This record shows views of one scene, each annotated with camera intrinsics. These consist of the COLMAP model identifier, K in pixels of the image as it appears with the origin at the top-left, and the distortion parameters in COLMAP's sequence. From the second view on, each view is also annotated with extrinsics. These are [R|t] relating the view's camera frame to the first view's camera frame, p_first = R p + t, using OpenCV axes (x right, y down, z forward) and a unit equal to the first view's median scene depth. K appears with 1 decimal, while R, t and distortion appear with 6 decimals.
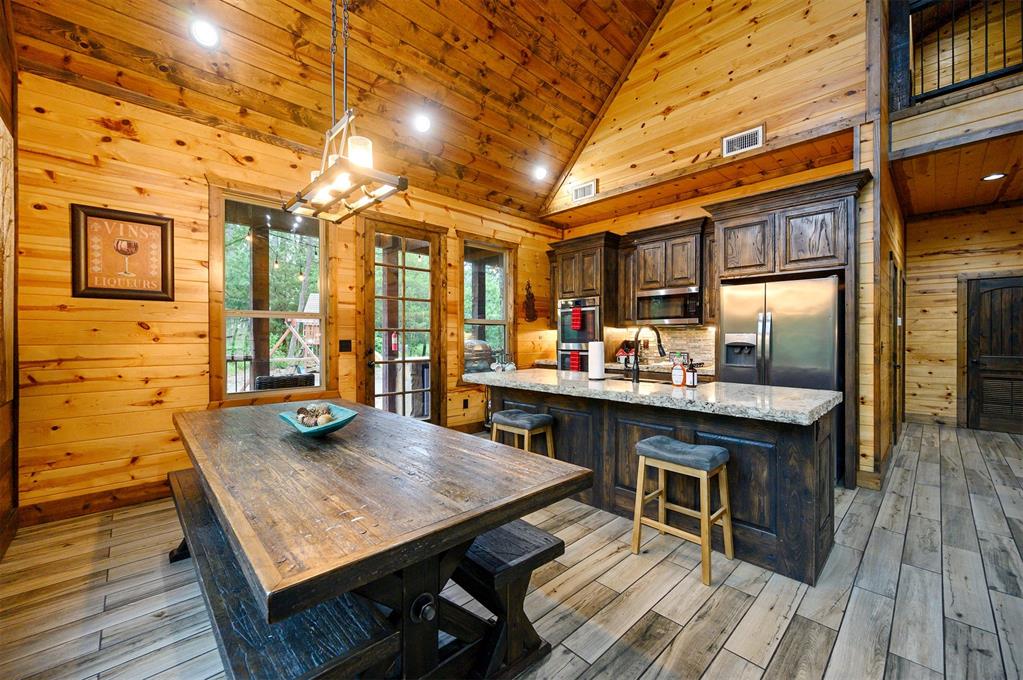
lens RADIAL K [[404.7, 0, 511.3], [0, 404.7, 339.1], [0, 0, 1]] dist [-0.001649, 0.000285]
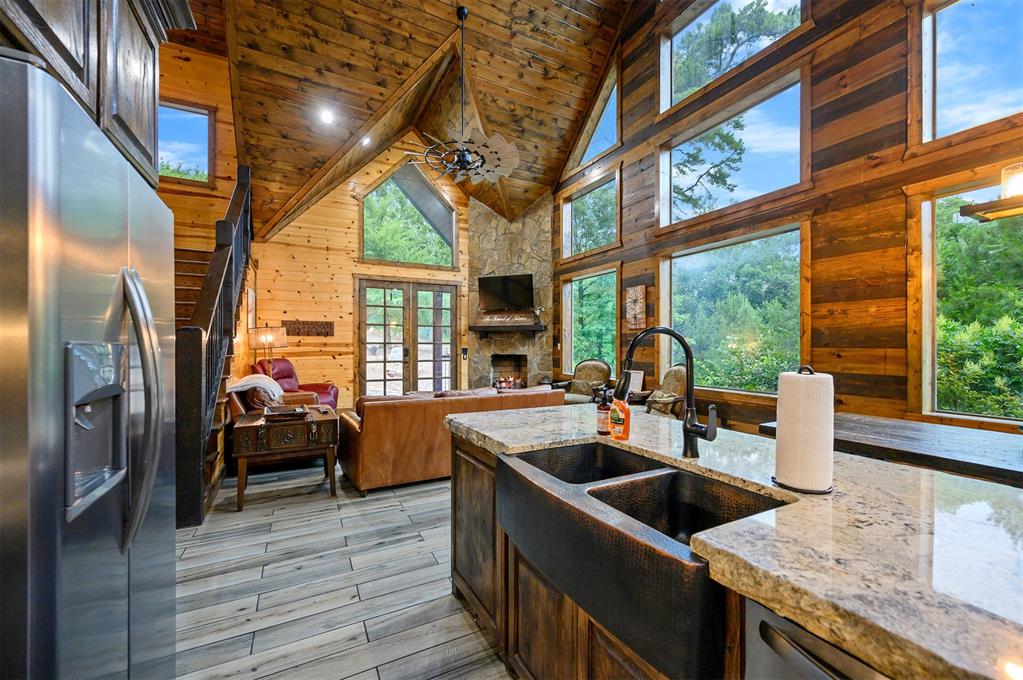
lens RADIAL K [[407.7, 0, 508.3], [0, 407.7, 344.5], [0, 0, 1]] dist [-0.001069, -0.000052]
pose [[-0.959832, -0.003389, 0.280555, 0.232050], [-0.001391, 0.999972, 0.007319, -0.012525], [-0.280572, 0.006635, -0.959810, 0.920336]]
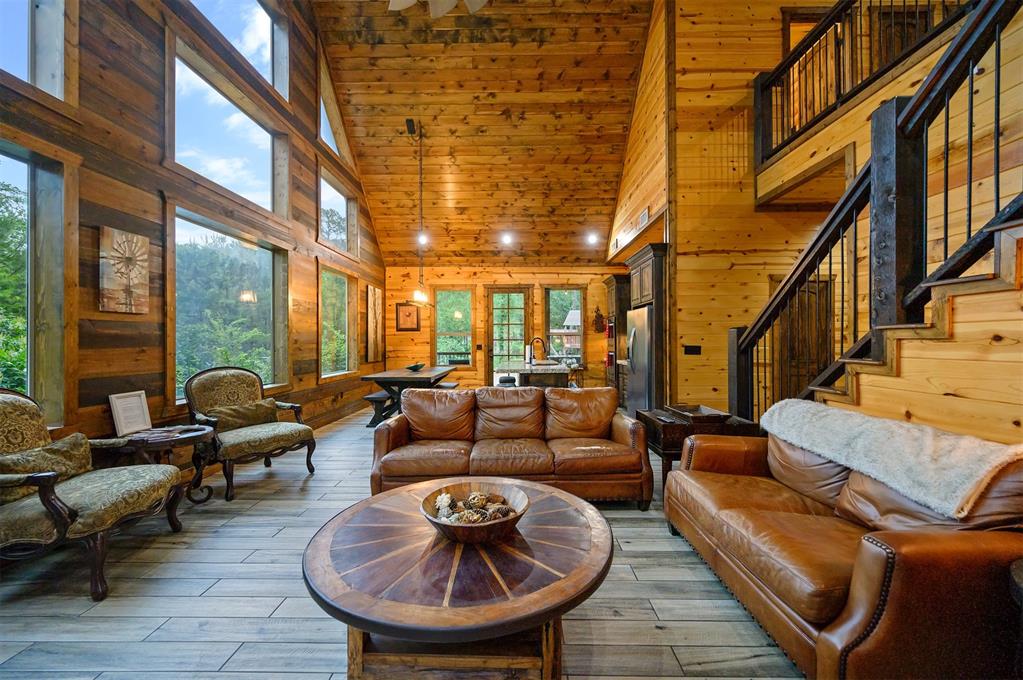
lens RADIAL K [[404.7, 0, 511.3], [0, 404.7, 339.1], [0, 0, 1]] dist [-0.001649, 0.000285]
pose [[0.715239, -0.009277, -0.698819, 1.091891], [0.001221, 0.999927, -0.012025, -0.001517], [0.698879, 0.007747, 0.715198, -0.402408]]
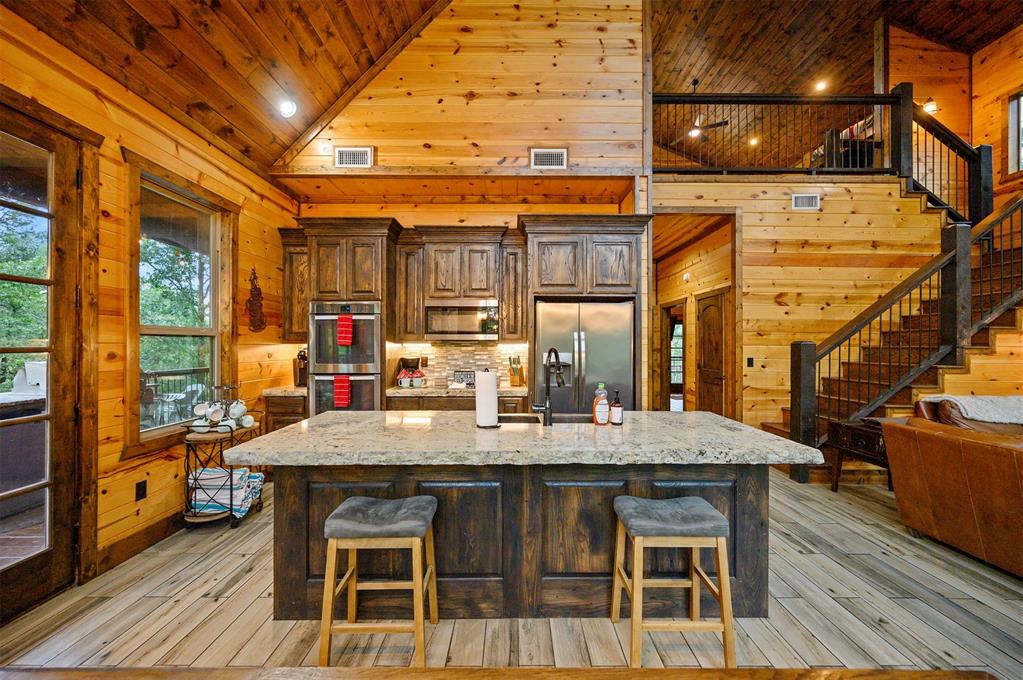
lens RADIAL K [[402.7, 0, 510.8], [0, 402.7, 342.6], [0, 0, 1]] dist [-0.000561, -0.000153]
pose [[0.687198, 0.003549, 0.726462, -0.175128], [0.001590, 0.999978, -0.006388, -0.025755], [-0.726468, 0.005545, 0.687177, 0.329586]]
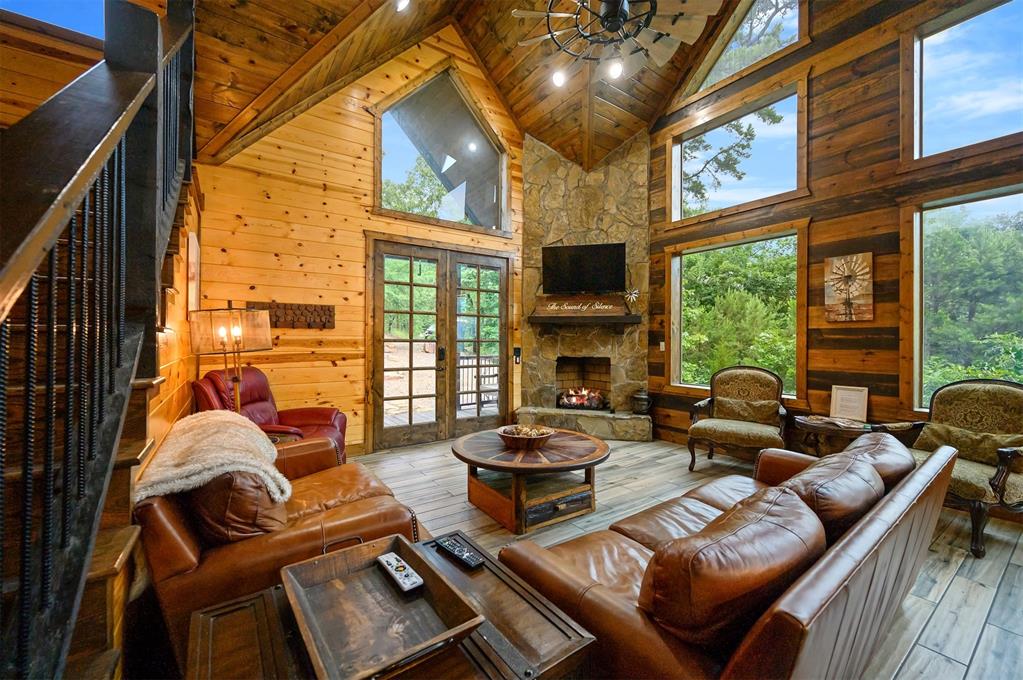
lens RADIAL K [[404.7, 0, 511.3], [0, 404.7, 339.1], [0, 0, 1]] dist [-0.001649, 0.000285]
pose [[-0.988275, -0.007631, 0.152494, 0.735179], [-0.006975, 0.999964, 0.004837, -0.015856], [-0.152526, 0.003717, -0.988293, 0.505689]]
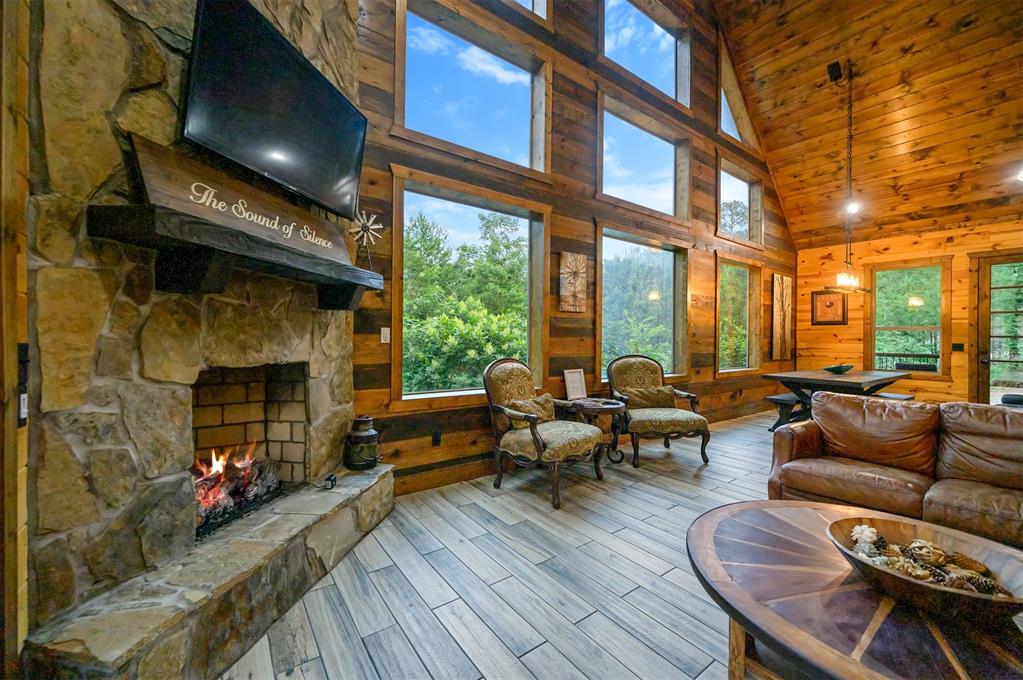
lens RADIAL K [[402.9, 0, 511.4], [0, 402.9, 336.5], [0, 0, 1]] dist [-0.000987, 0.000103]
pose [[-0.125871, -0.004950, -0.992034, 1.102183], [-0.017242, 0.999847, -0.002801, 0.007608], [0.991897, 0.016752, -0.125937, -0.394024]]
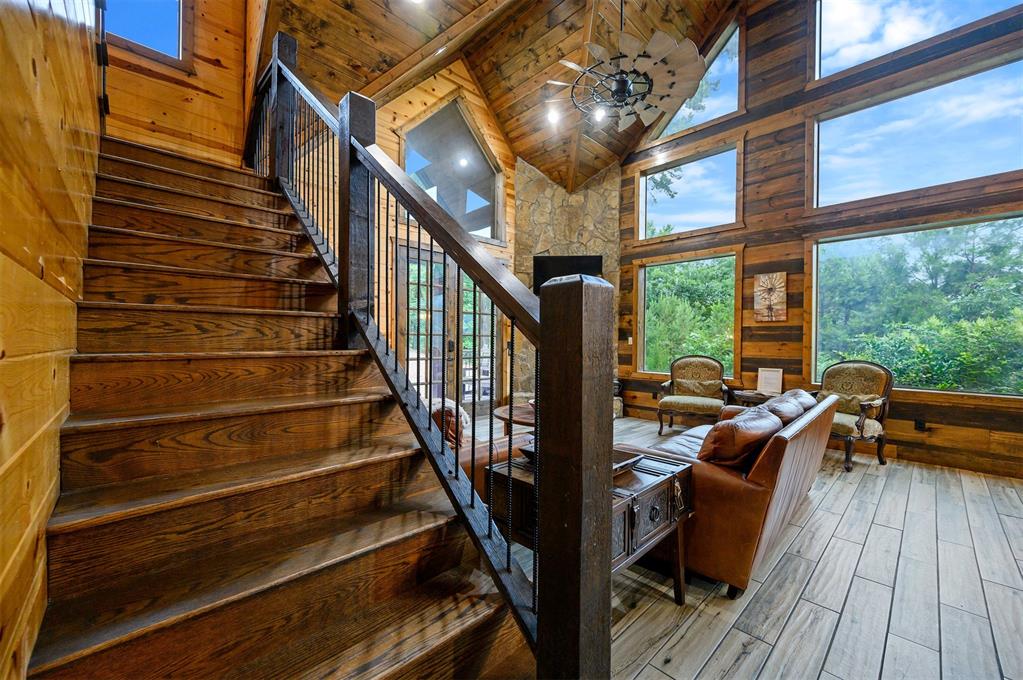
lens RADIAL K [[402.7, 0, 510.8], [0, 402.7, 342.6], [0, 0, 1]] dist [-0.000561, -0.000153]
pose [[-0.999909, -0.013317, -0.002335, 0.904201], [-0.013342, 0.999847, 0.011302, 0.002967], [0.002184, 0.011332, -0.999933, 0.707351]]
